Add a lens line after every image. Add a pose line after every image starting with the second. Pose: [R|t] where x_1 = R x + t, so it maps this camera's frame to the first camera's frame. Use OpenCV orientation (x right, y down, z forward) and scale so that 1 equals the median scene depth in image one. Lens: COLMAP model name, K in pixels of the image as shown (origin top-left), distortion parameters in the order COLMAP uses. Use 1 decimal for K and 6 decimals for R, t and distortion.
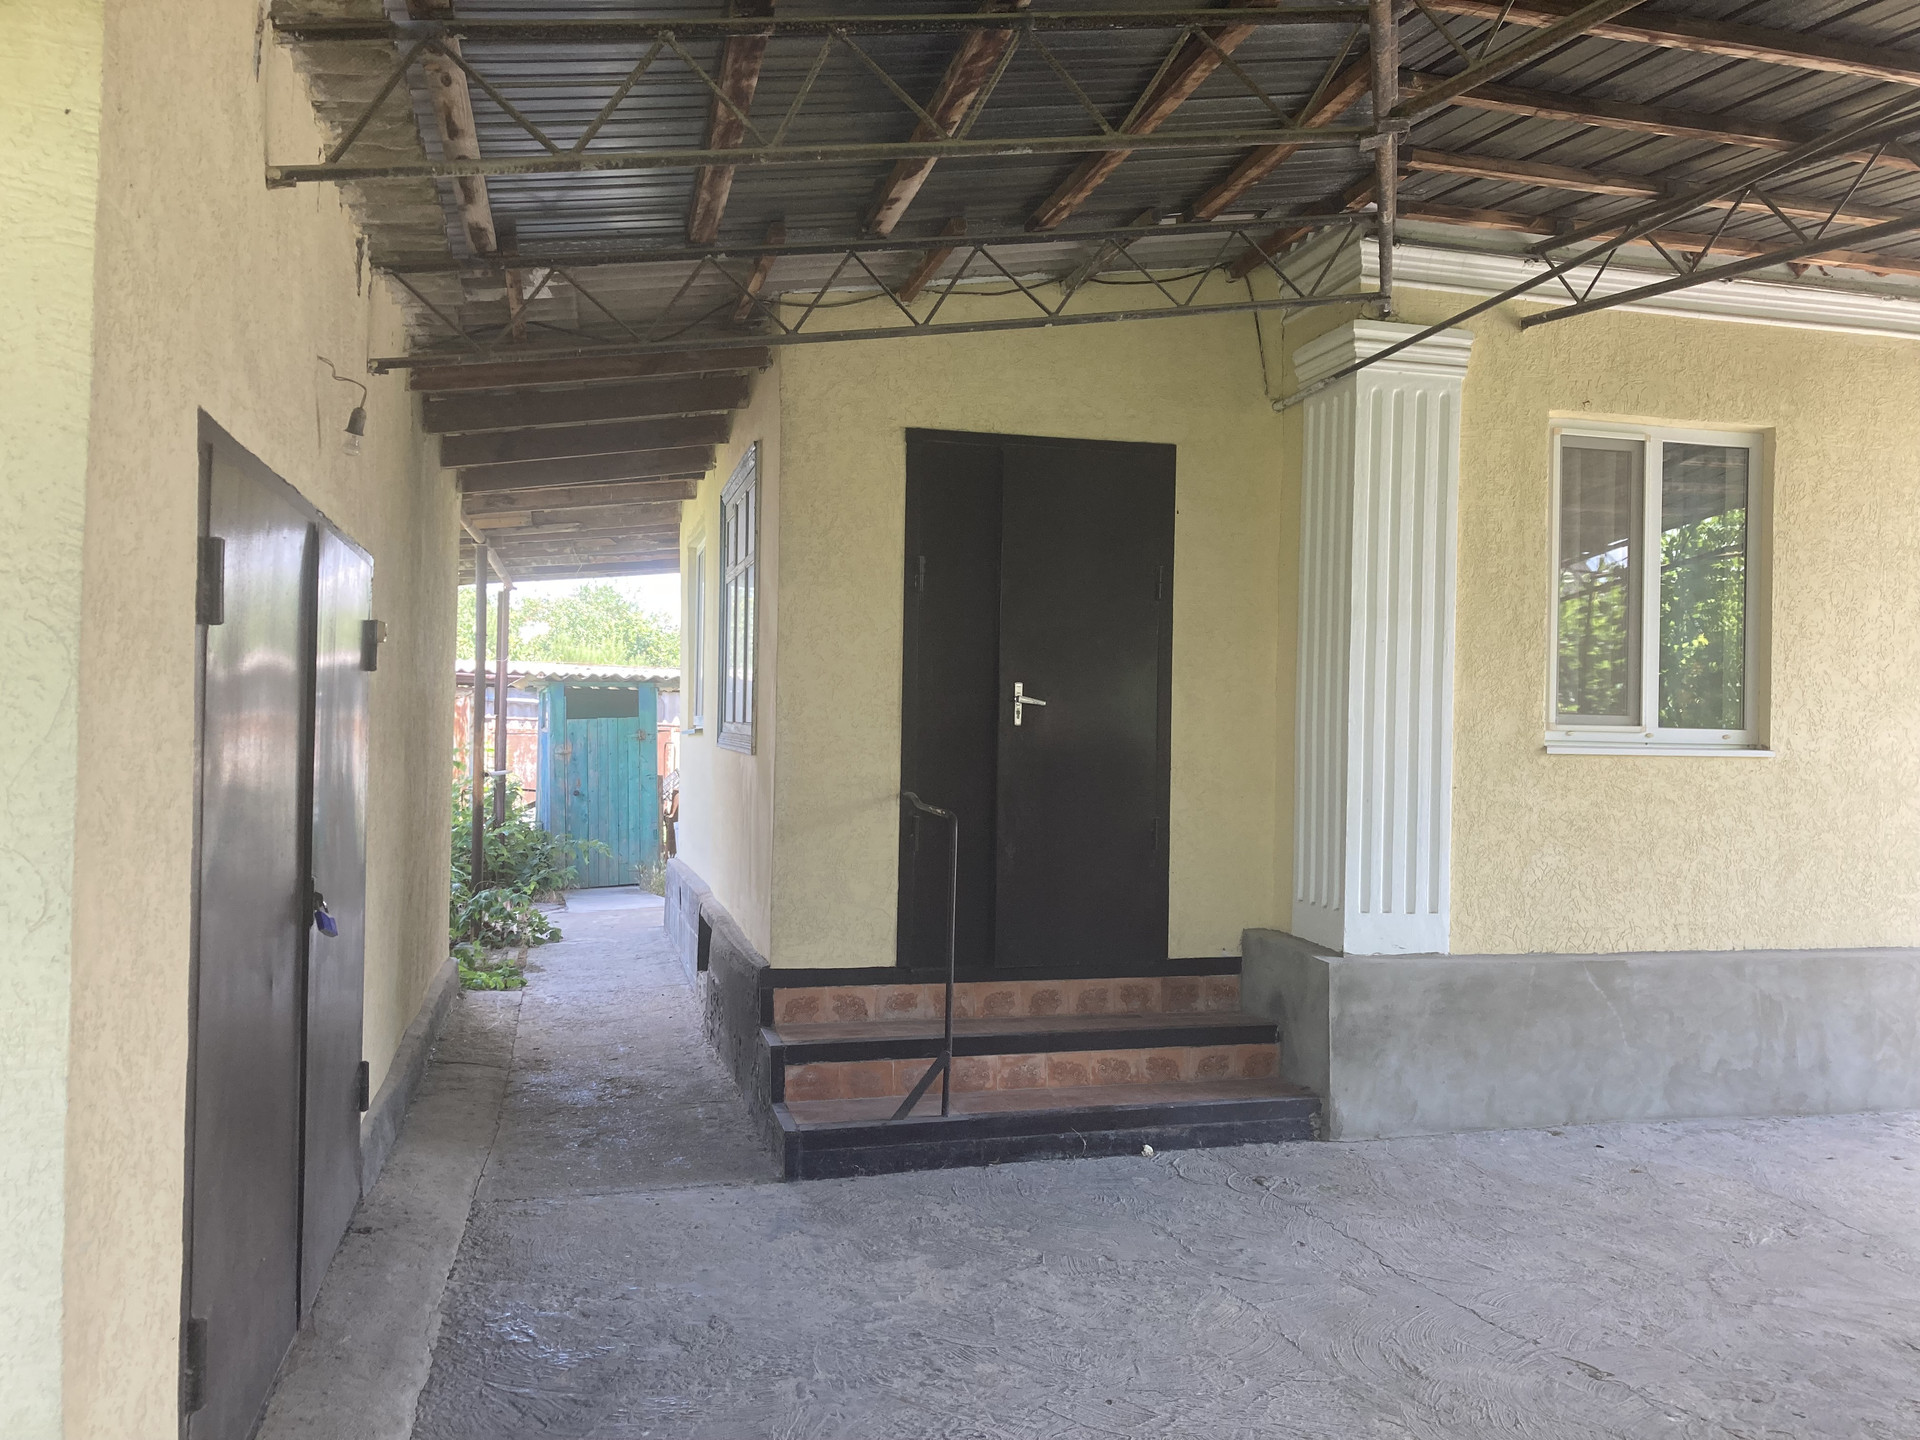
lens RADIAL K [[1601.3, 0, 953.1], [0, 1601.3, 719.2], [0, 0, 1]] dist [0.058296, -0.039985]
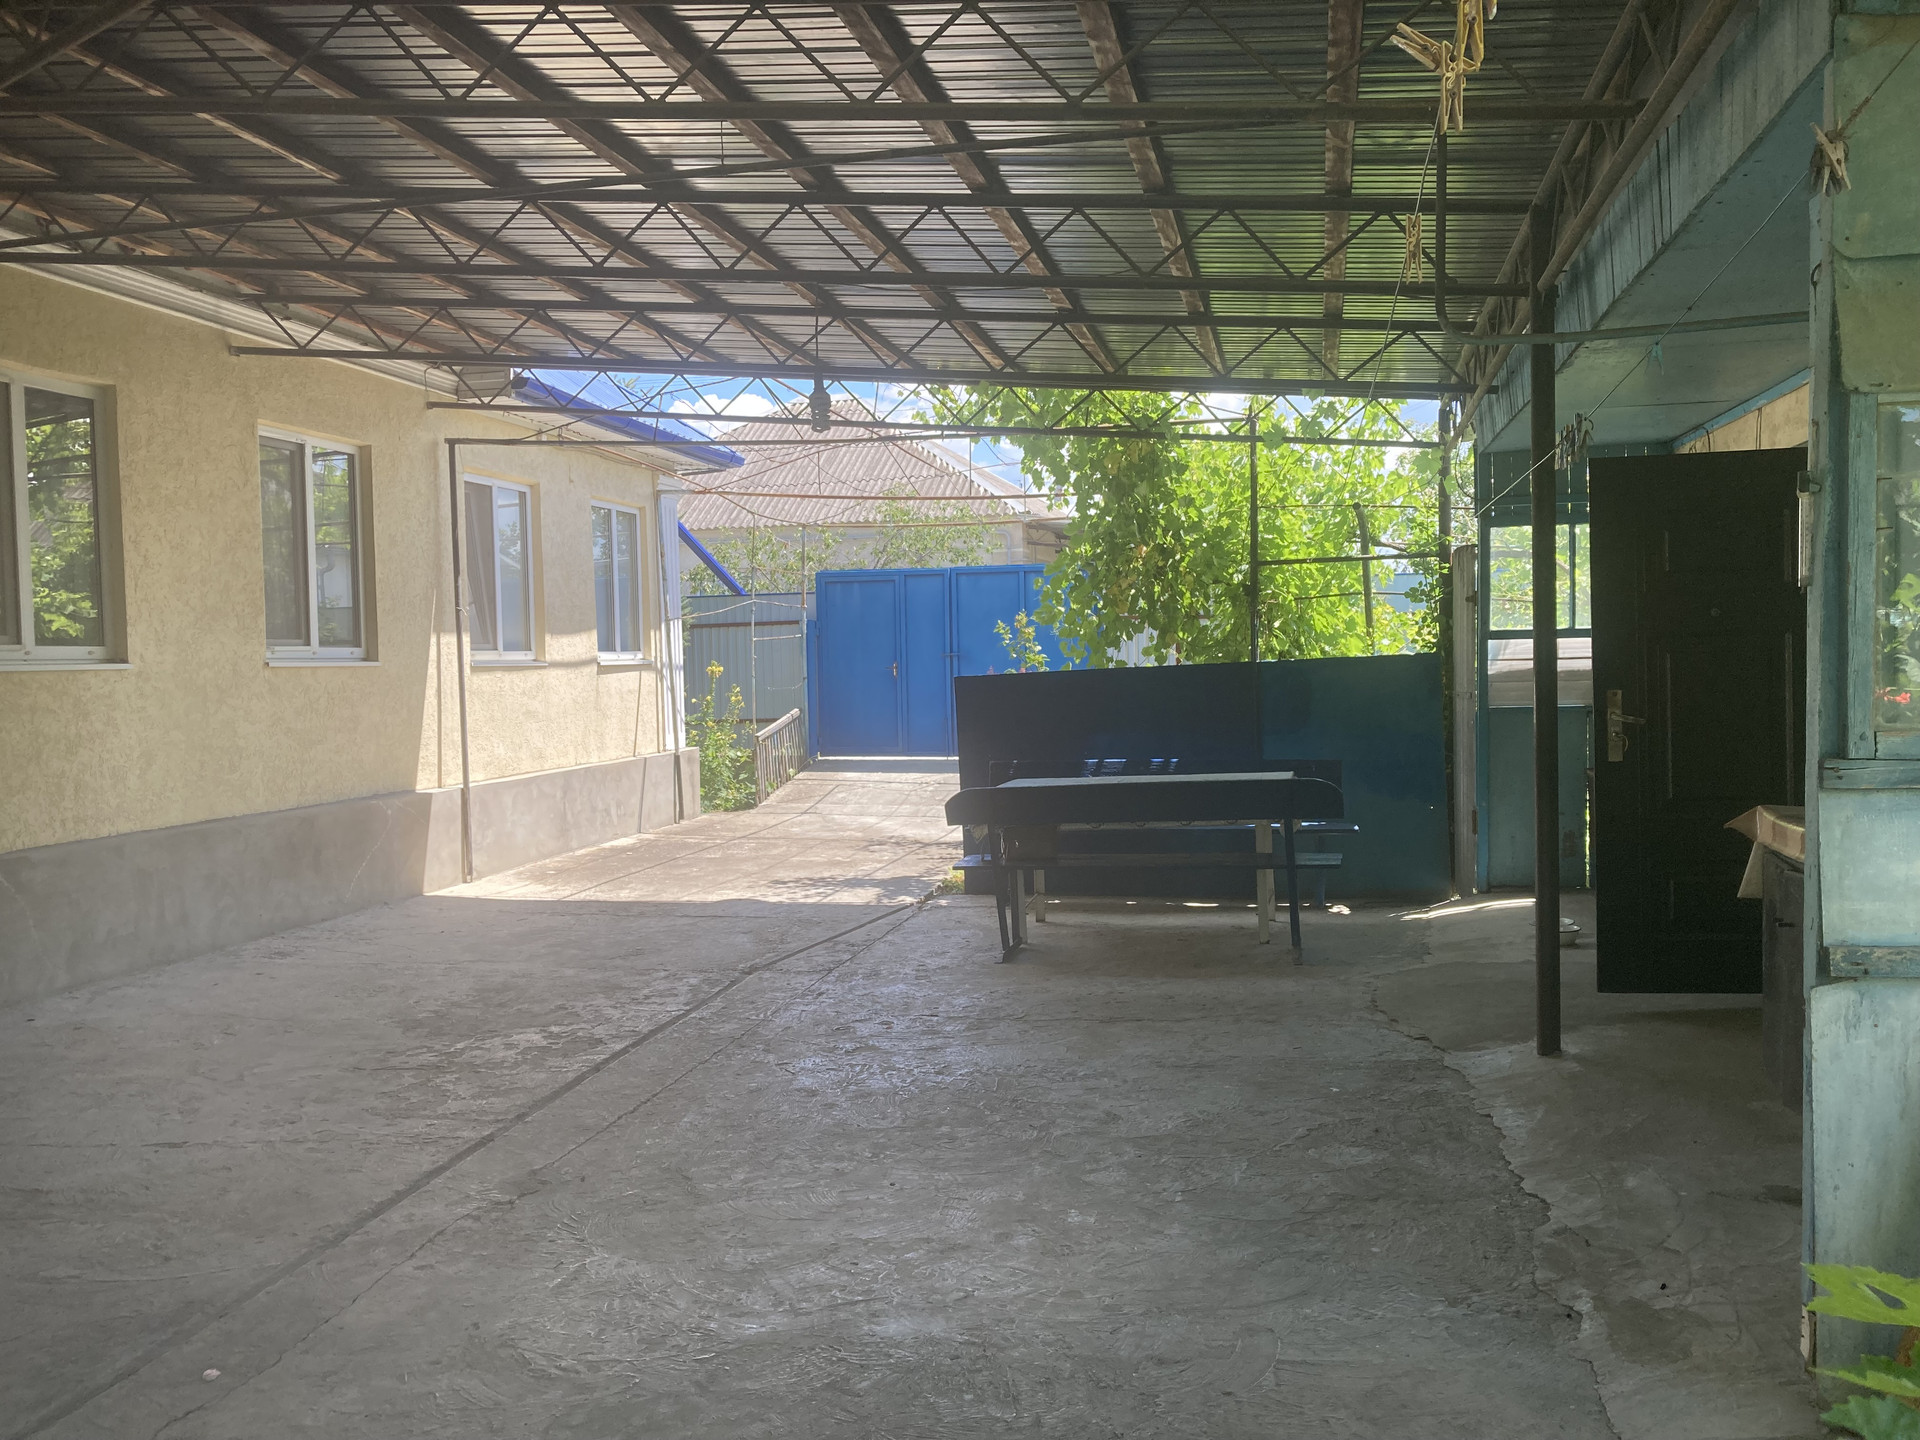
lens RADIAL K [[1601.3, 0, 962.3], [0, 1601.3, 721.0], [0, 0, 1]] dist [0.058296, -0.039985]
pose [[0.473649, -0.062554, 0.878489, -0.247781], [0.019098, 0.997969, 0.060764, 0.001175], [-0.880506, -0.012003, 0.473882, -0.090068]]
